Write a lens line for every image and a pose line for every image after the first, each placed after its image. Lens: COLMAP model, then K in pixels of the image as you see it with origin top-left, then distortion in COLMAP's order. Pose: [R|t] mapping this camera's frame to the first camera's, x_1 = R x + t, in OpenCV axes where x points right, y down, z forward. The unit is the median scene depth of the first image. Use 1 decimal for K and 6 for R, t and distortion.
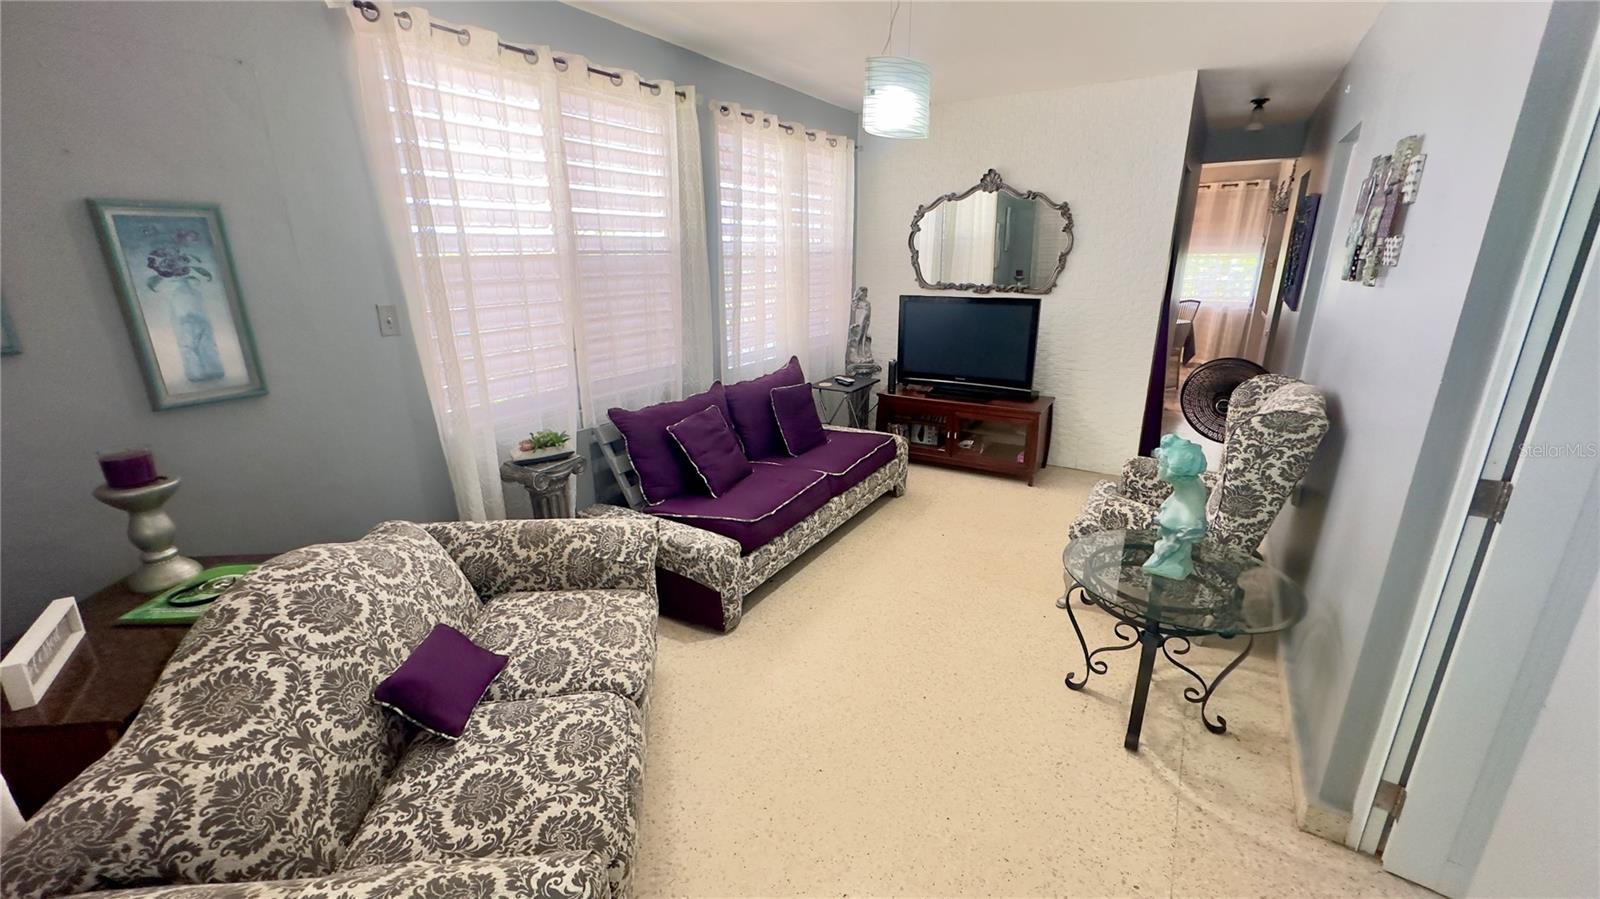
lens RADIAL K [[617.2, 0, 800.0], [0, 617.2, 449.5], [0, 0, 1]] dist [0.000202, 0.000026]
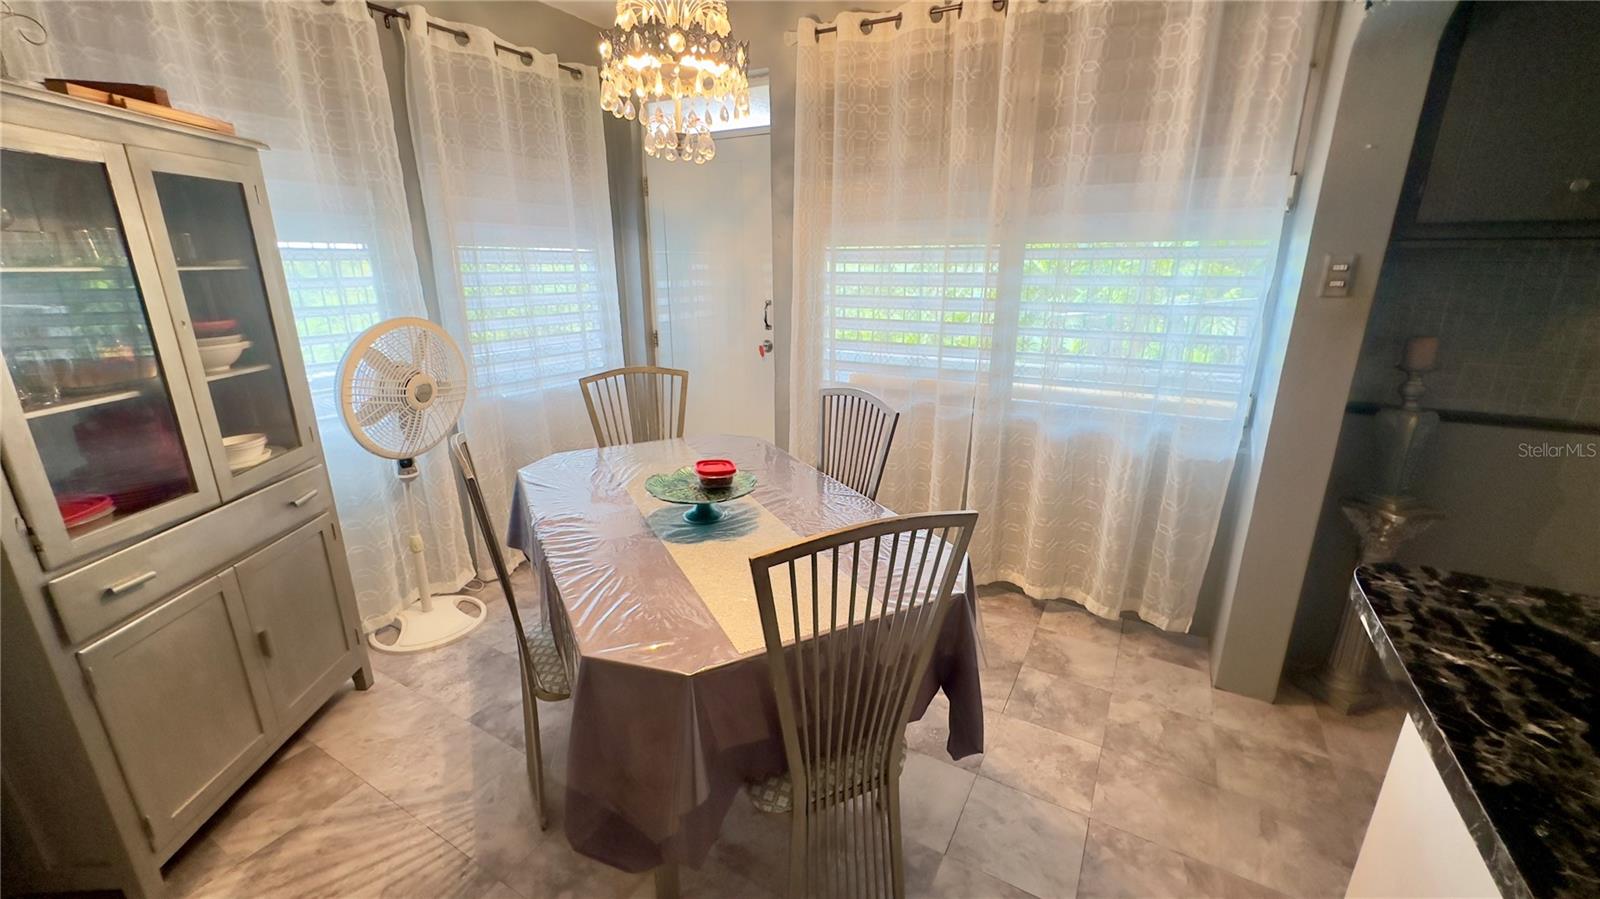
lens RADIAL K [[638.7, 0, 800.0], [0, 638.7, 449.5], [0, 0, 1]] dist [-0.000998, -0.000113]
pose [[0.999020, -0.005895, 0.043862, 0.532557], [0.006295, 0.999940, -0.008986, -0.230438], [-0.043806, 0.009253, 0.998997, 0.743760]]
